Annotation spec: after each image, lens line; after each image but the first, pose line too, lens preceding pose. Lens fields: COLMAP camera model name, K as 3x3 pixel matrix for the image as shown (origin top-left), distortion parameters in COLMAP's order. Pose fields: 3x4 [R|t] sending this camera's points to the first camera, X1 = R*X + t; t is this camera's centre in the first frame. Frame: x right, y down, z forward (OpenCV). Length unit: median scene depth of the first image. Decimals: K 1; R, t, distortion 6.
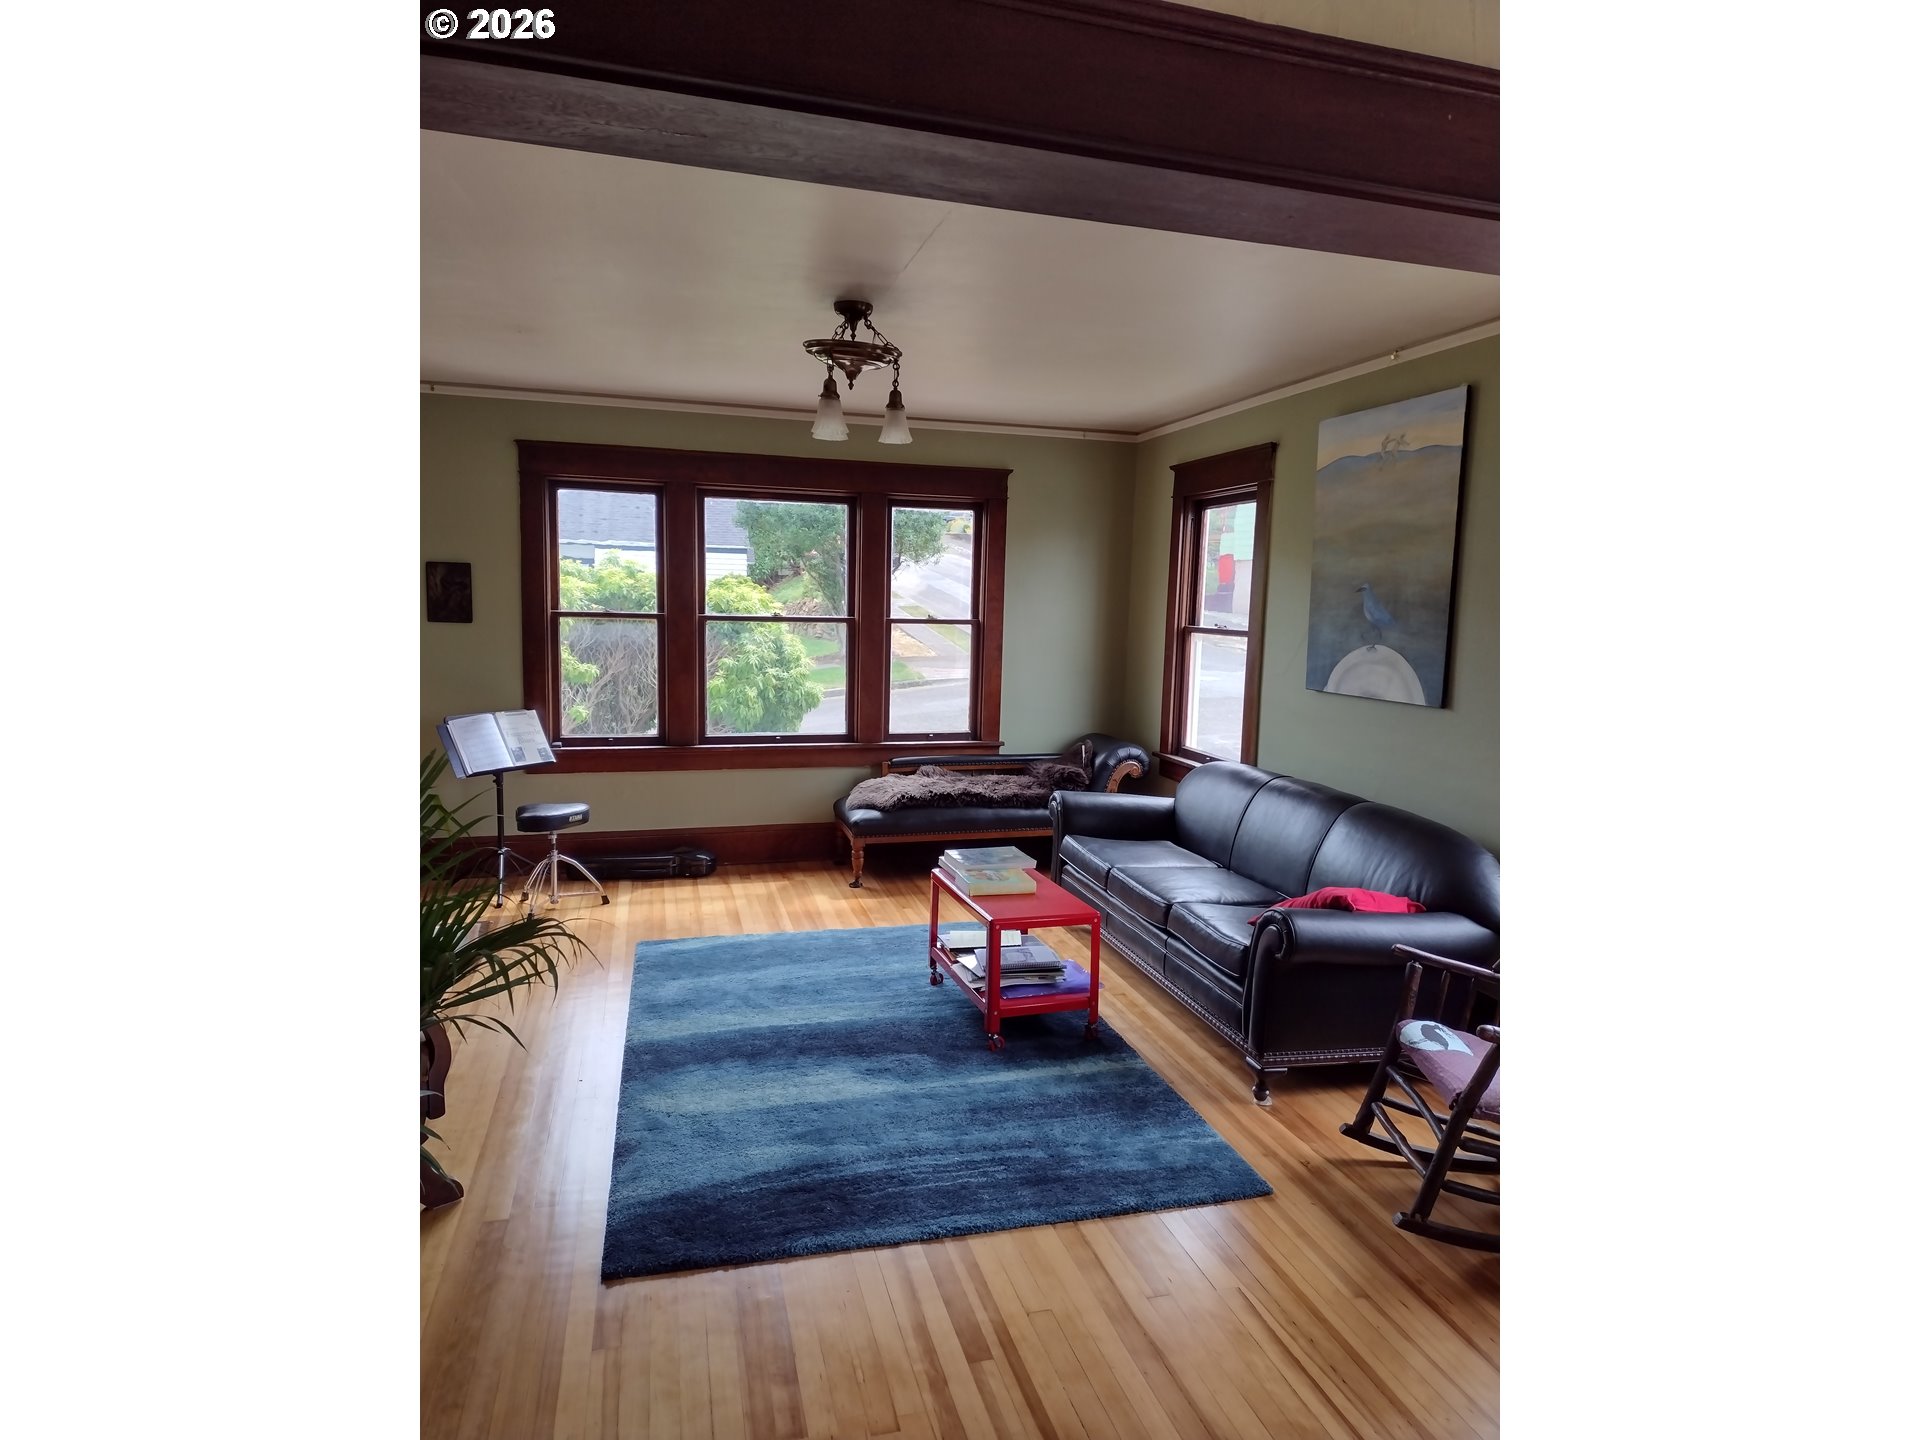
lens RADIAL K [[1074.6, 0, 966.6], [0, 1074.6, 719.8], [0, 0, 1]] dist [0.085143, -0.000515]
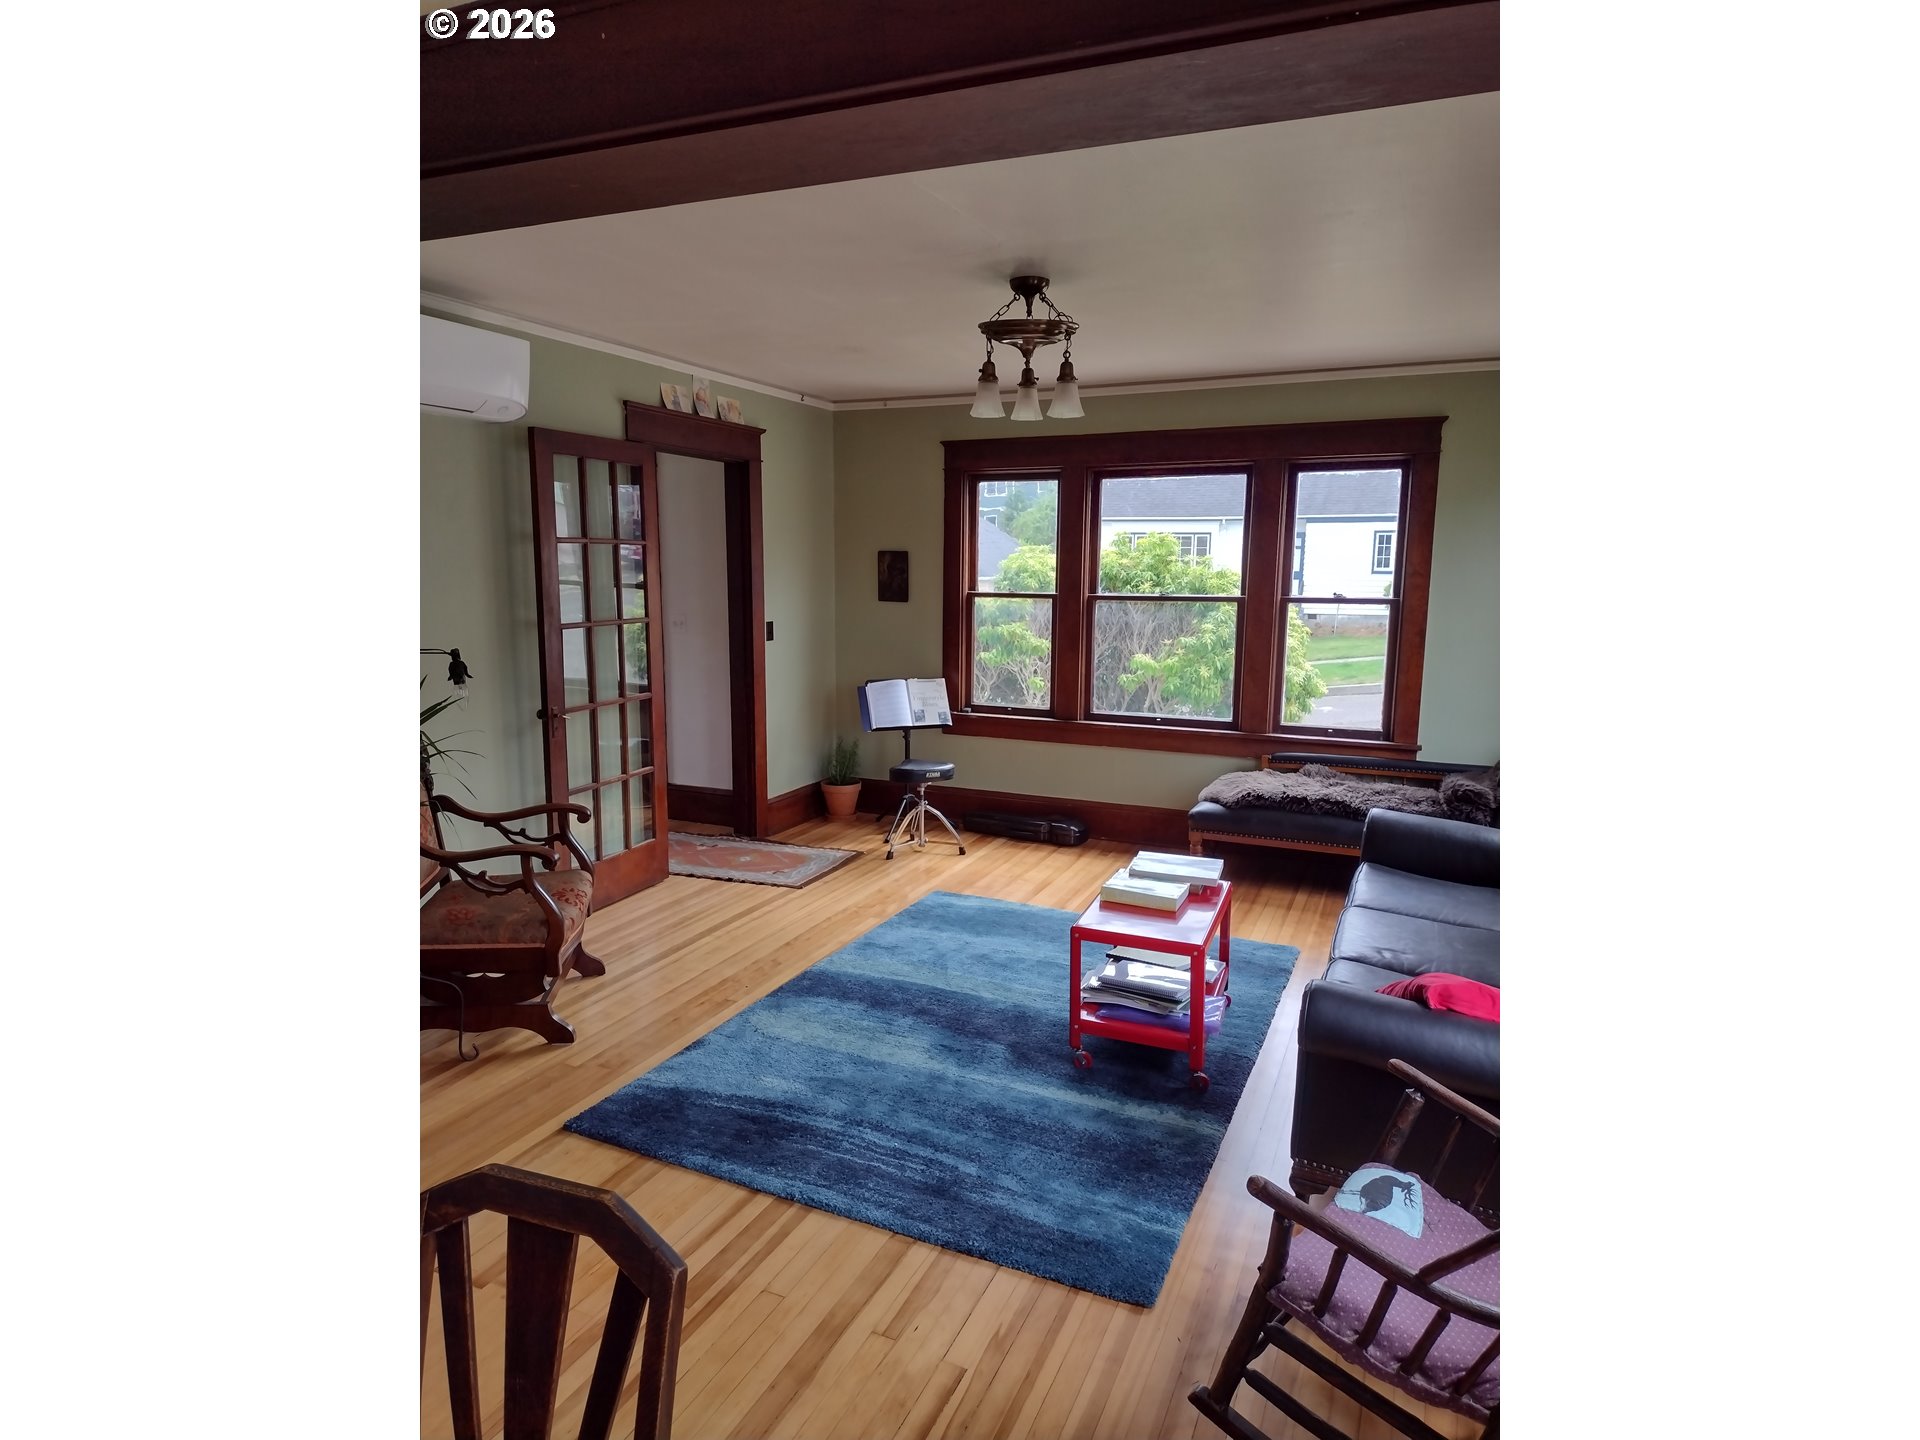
lens RADIAL K [[1074.6, 0, 961.6], [0, 1074.6, 718.5], [0, 0, 1]] dist [0.085143, -0.000515]
pose [[0.770016, 0.078041, -0.633234, 0.347323], [-0.063371, 0.996938, 0.045805, -0.020216], [0.634870, 0.004858, 0.772604, 0.142394]]
